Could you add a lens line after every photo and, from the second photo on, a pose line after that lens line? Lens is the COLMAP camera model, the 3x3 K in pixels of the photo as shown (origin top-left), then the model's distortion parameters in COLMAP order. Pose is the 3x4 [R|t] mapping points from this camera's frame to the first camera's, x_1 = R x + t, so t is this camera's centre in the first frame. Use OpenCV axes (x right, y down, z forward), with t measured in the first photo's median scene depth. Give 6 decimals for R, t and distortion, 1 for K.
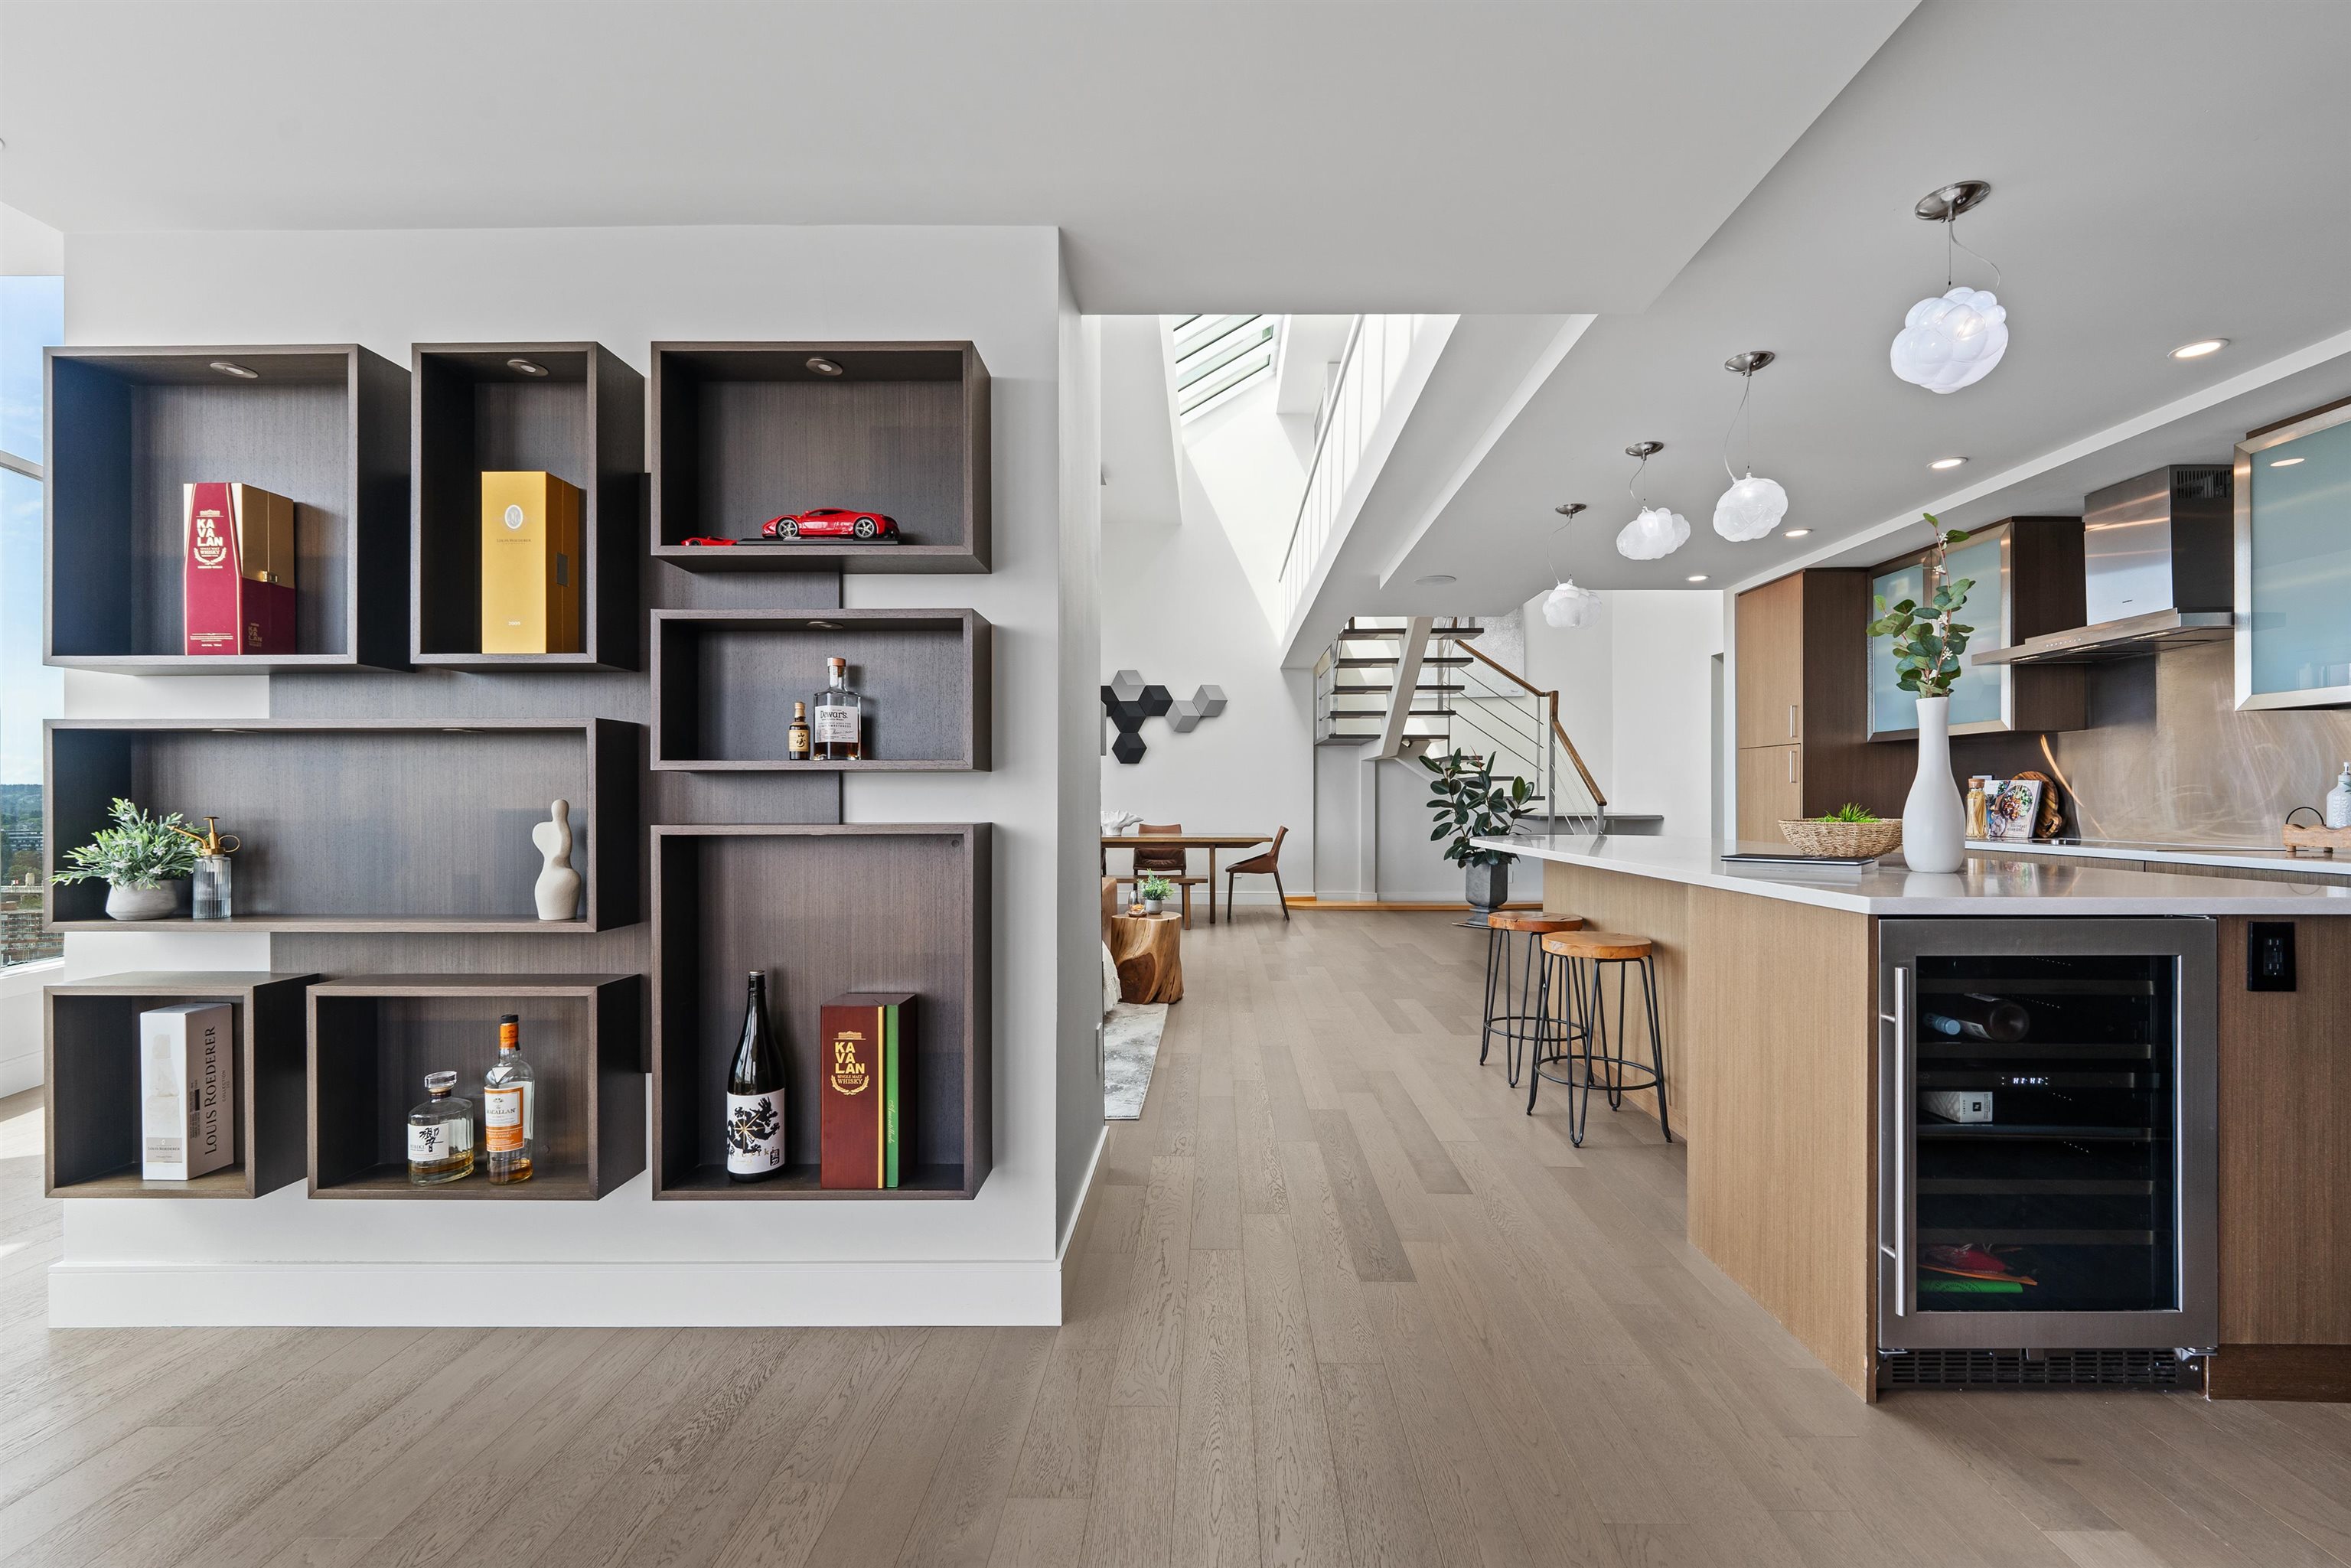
lens RADIAL K [[966.2, 0, 1204.1], [0, 966.2, 800.6], [0, 0, 1]] dist [0.000830, 0.000101]
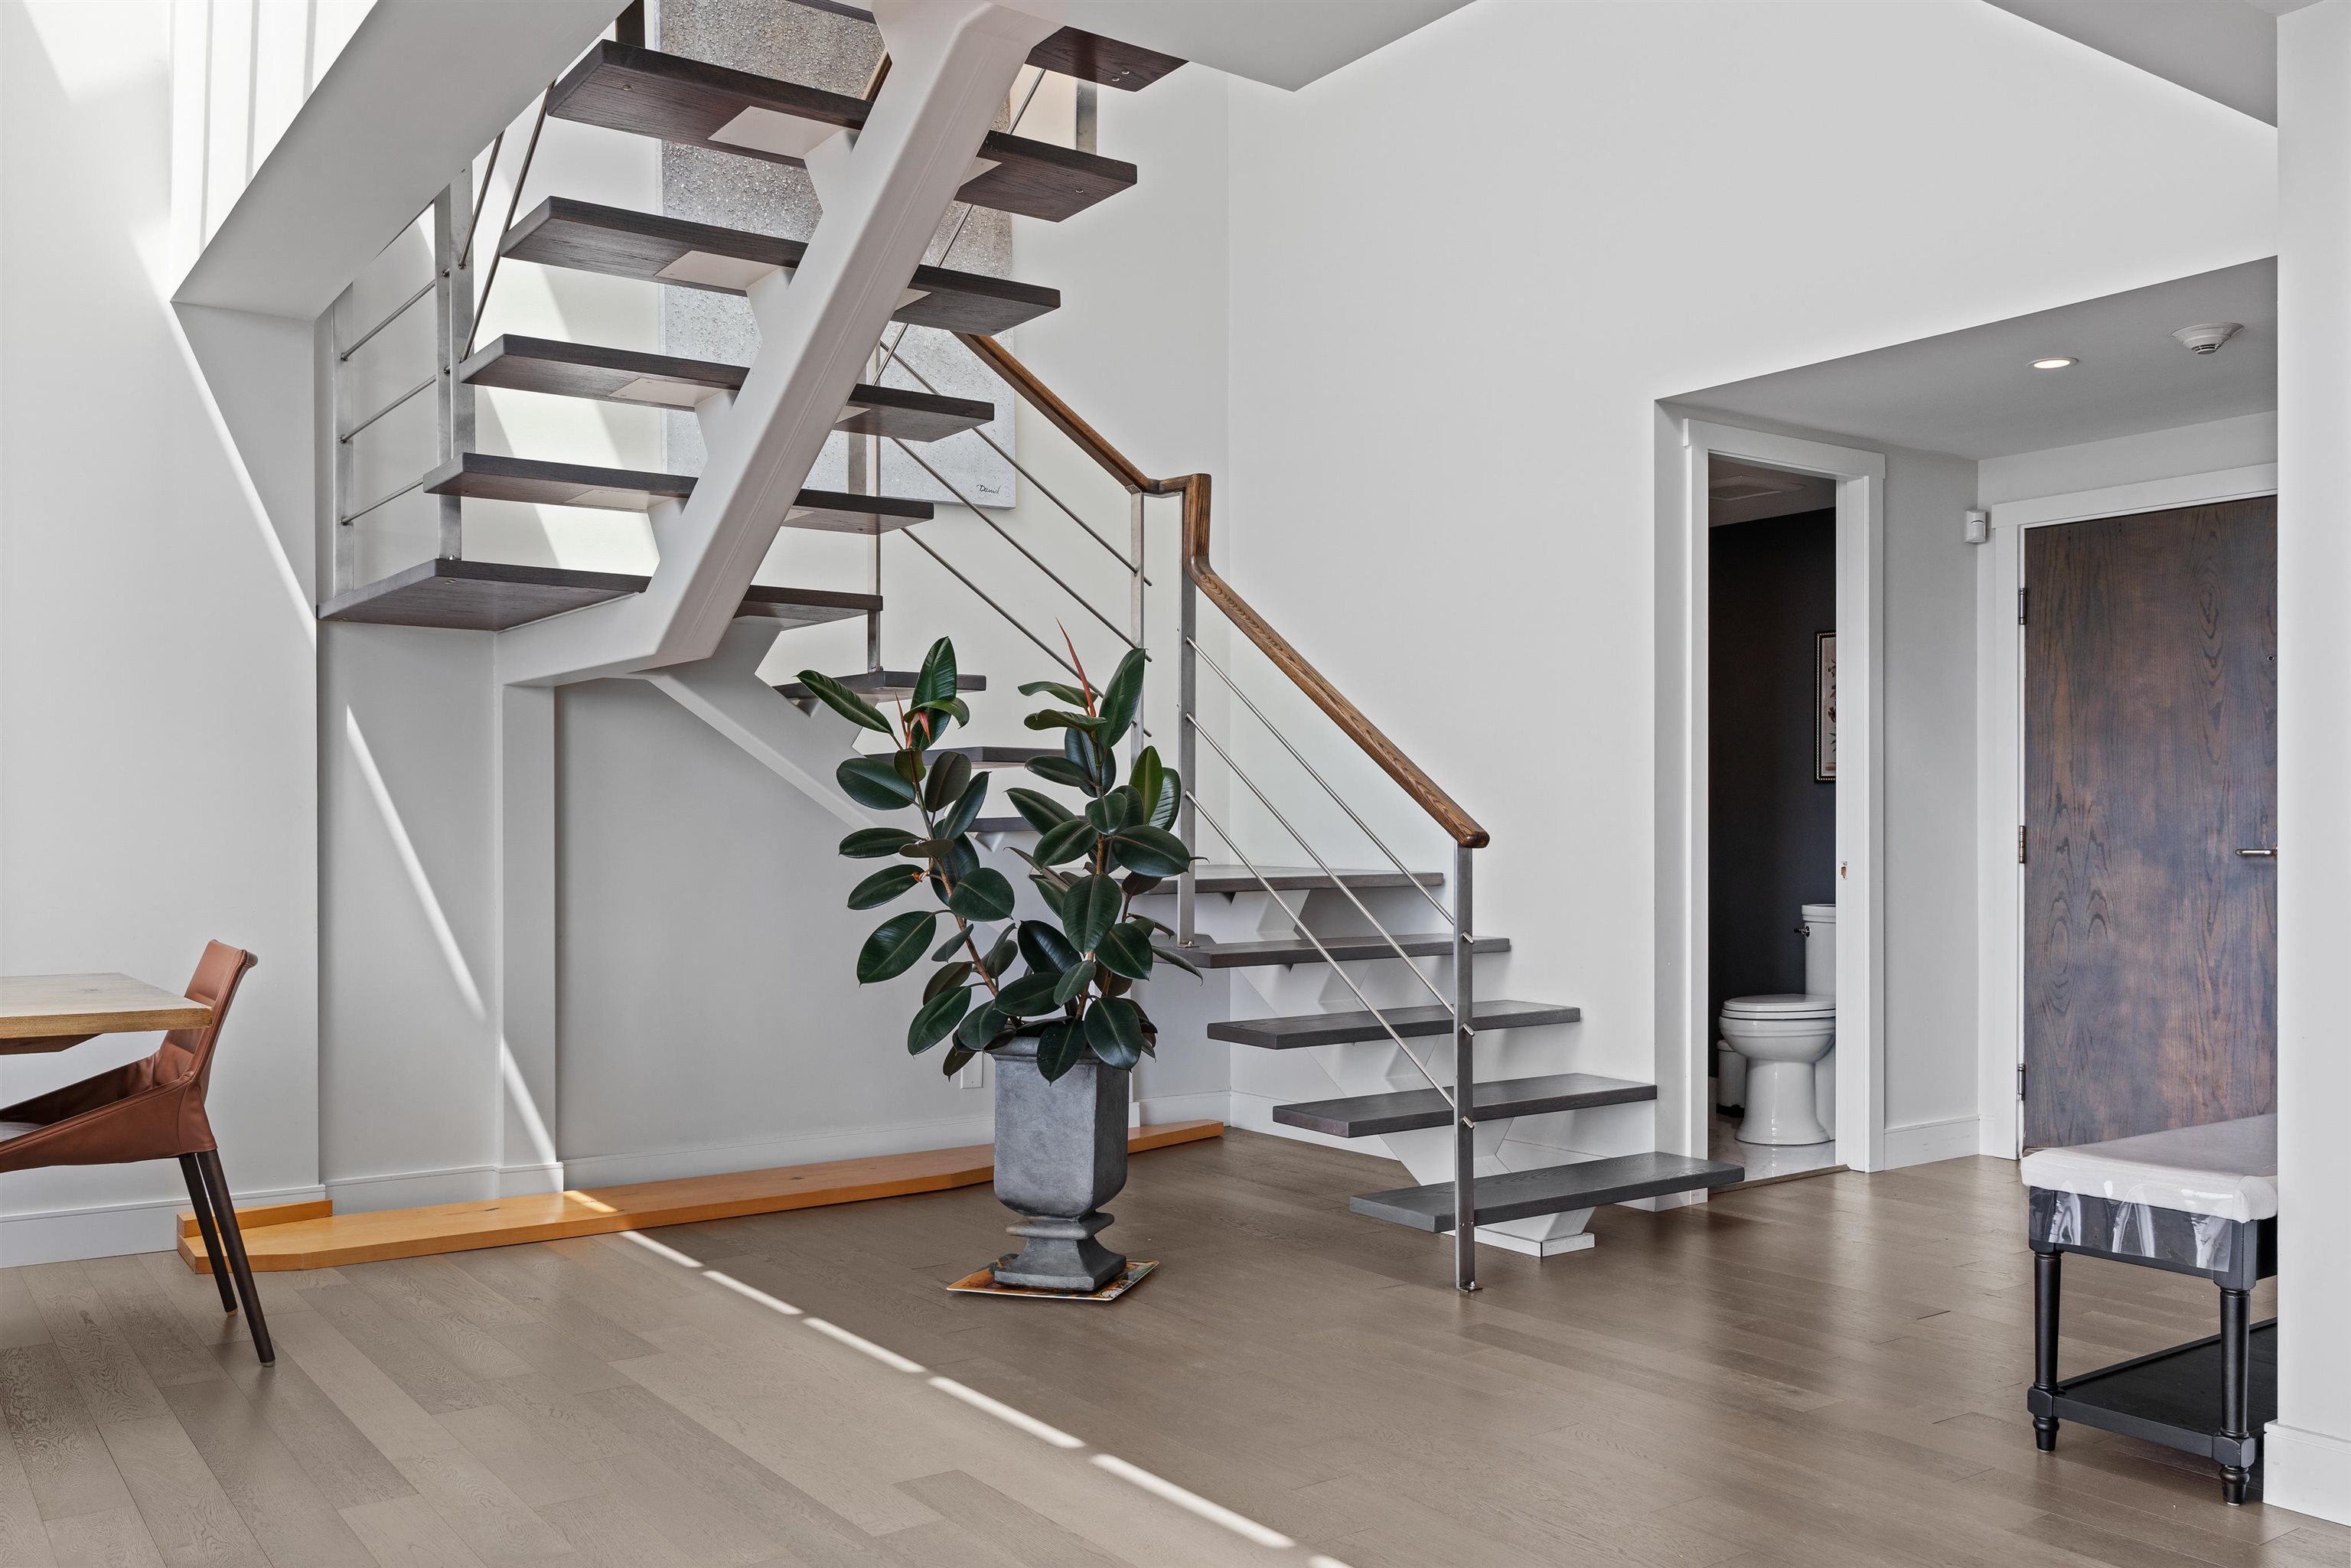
lens RADIAL K [[1932.9, 0, 1176.3], [0, 1932.9, 844.1], [0, 0, 1]] dist [0.001152, 0.005788]
pose [[0.809505, -0.006324, 0.587079, -0.020436], [0.003002, 0.999974, 0.006632, 0.000388], [-0.587105, -0.003606, 0.809503, 1.736207]]
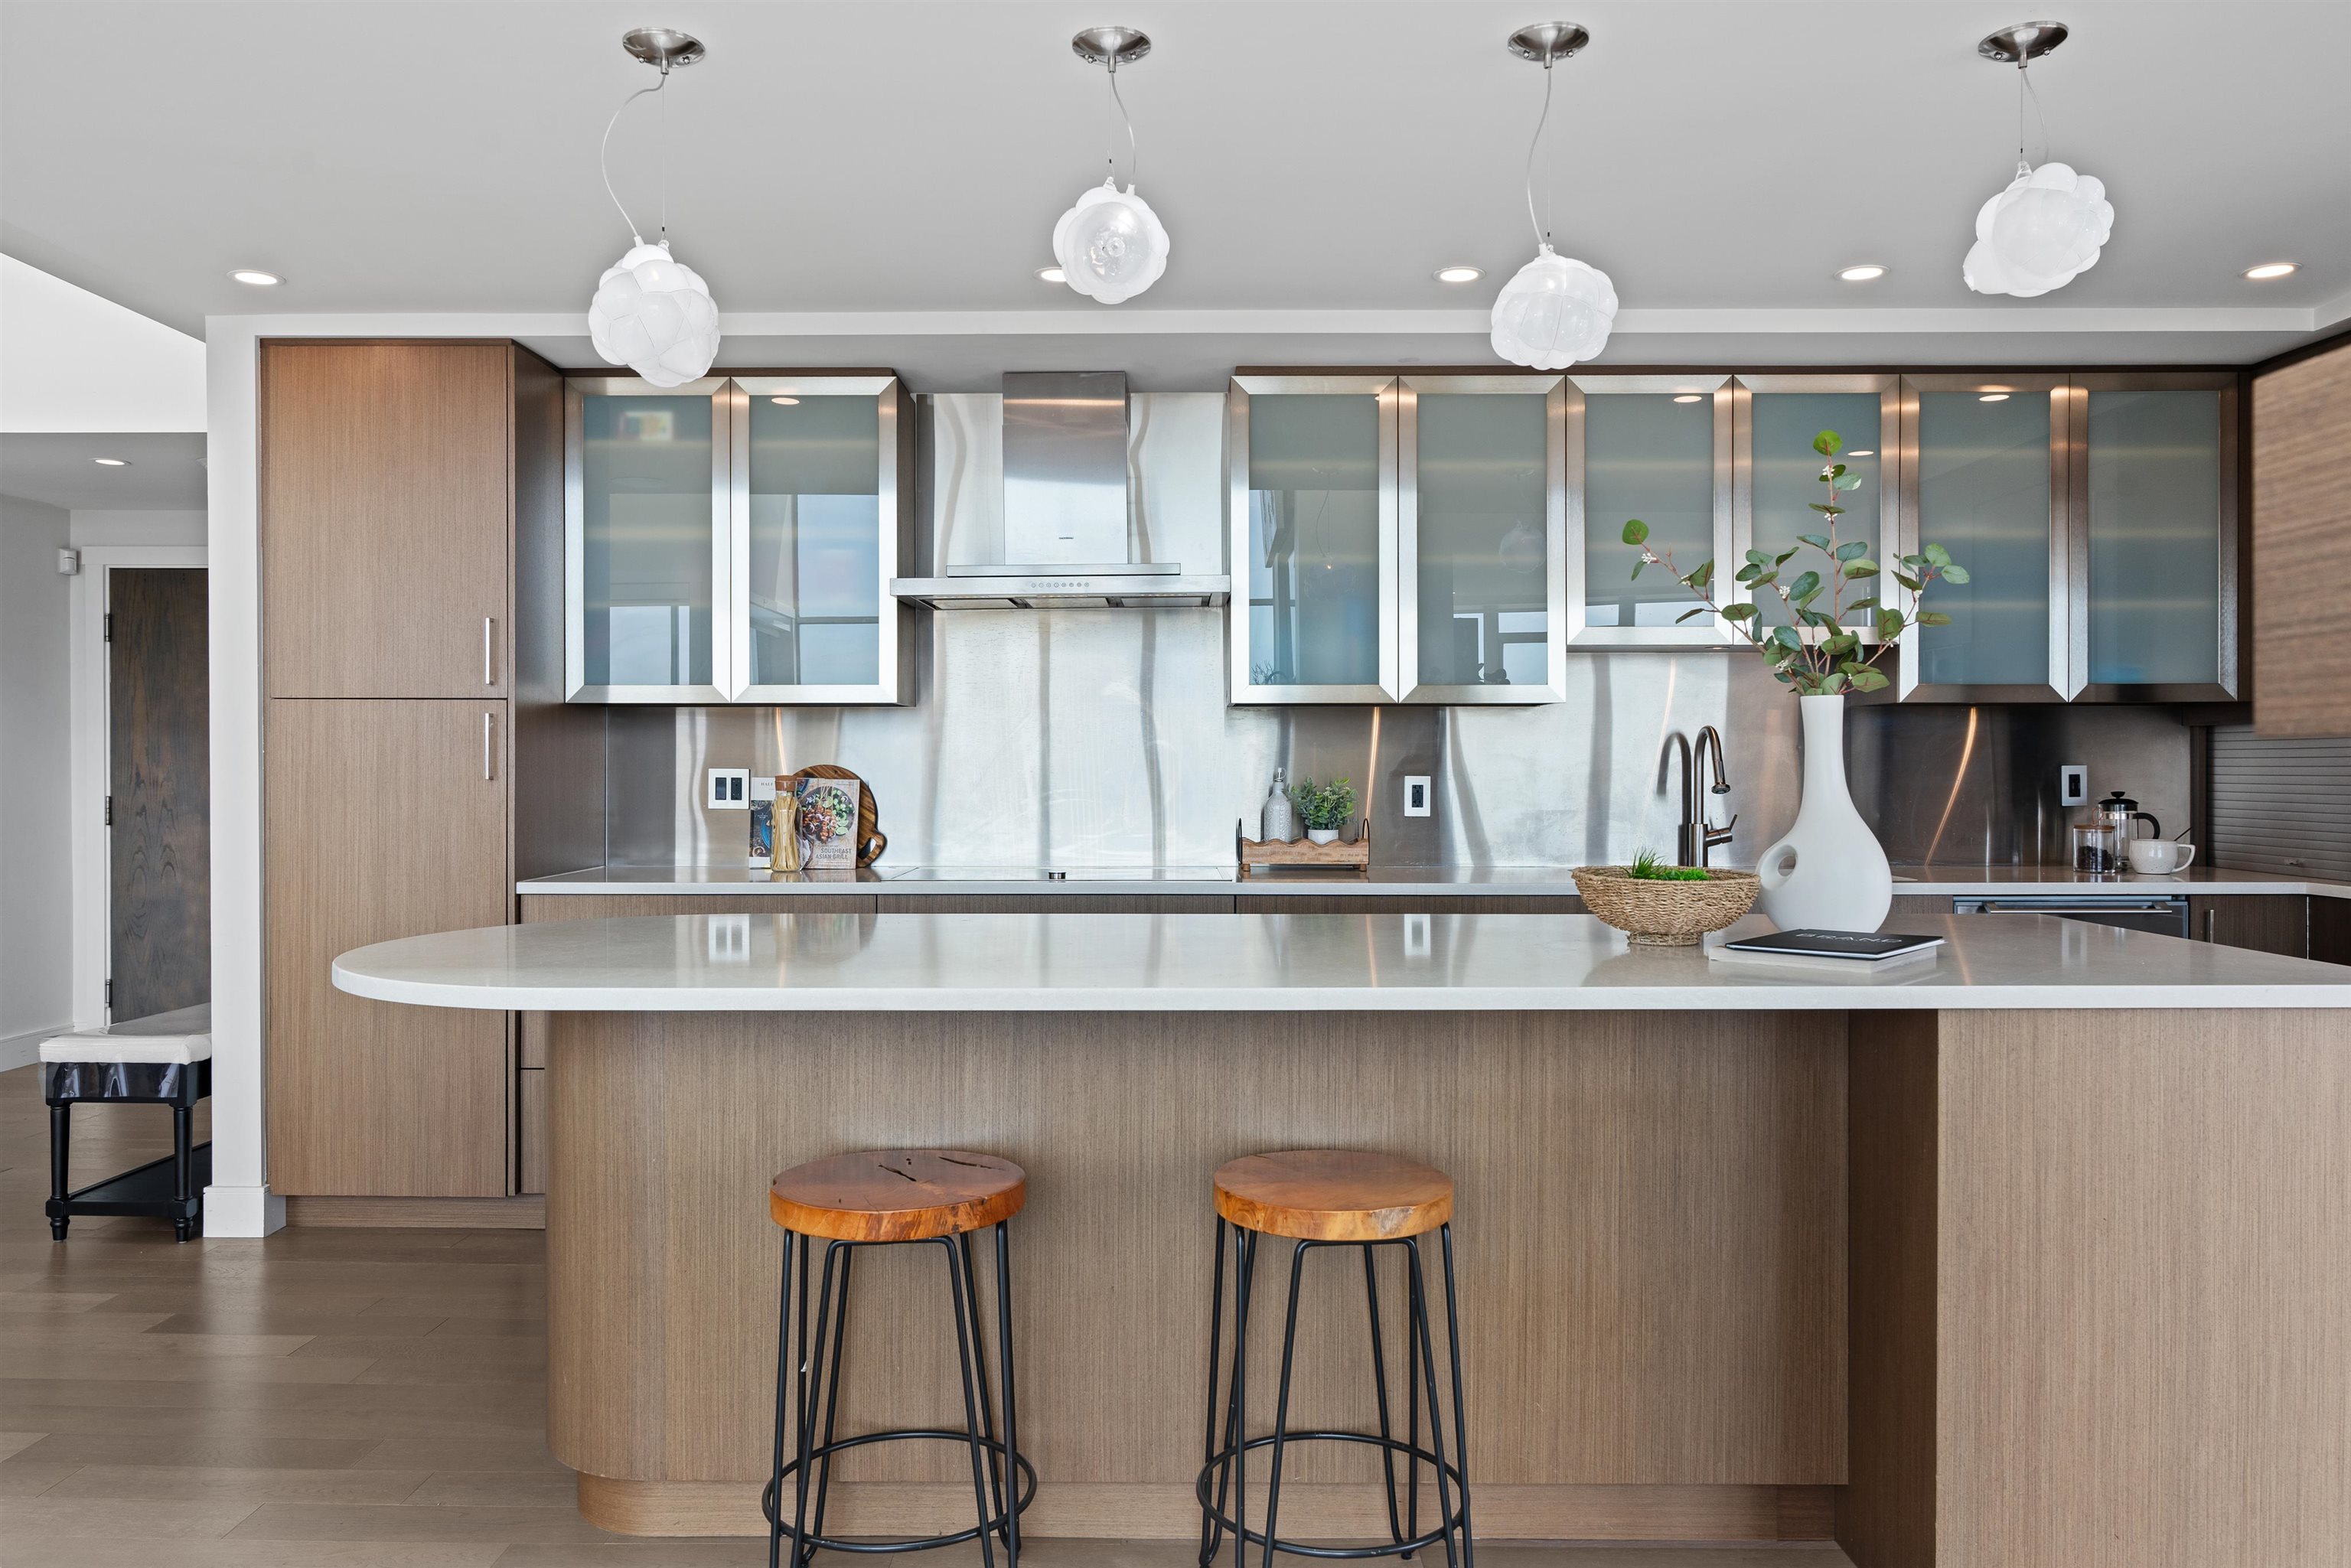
lens RADIAL K [[1630.7, 0, 1168.6], [0, 1630.7, 776.0], [0, 0, 1]] dist [0.000266, -0.002410]
pose [[0.000970, -0.005466, 0.999985, -0.395151], [0.001515, 0.999984, 0.005464, -0.048293], [-0.999998, 0.001509, 0.000978, 1.344699]]
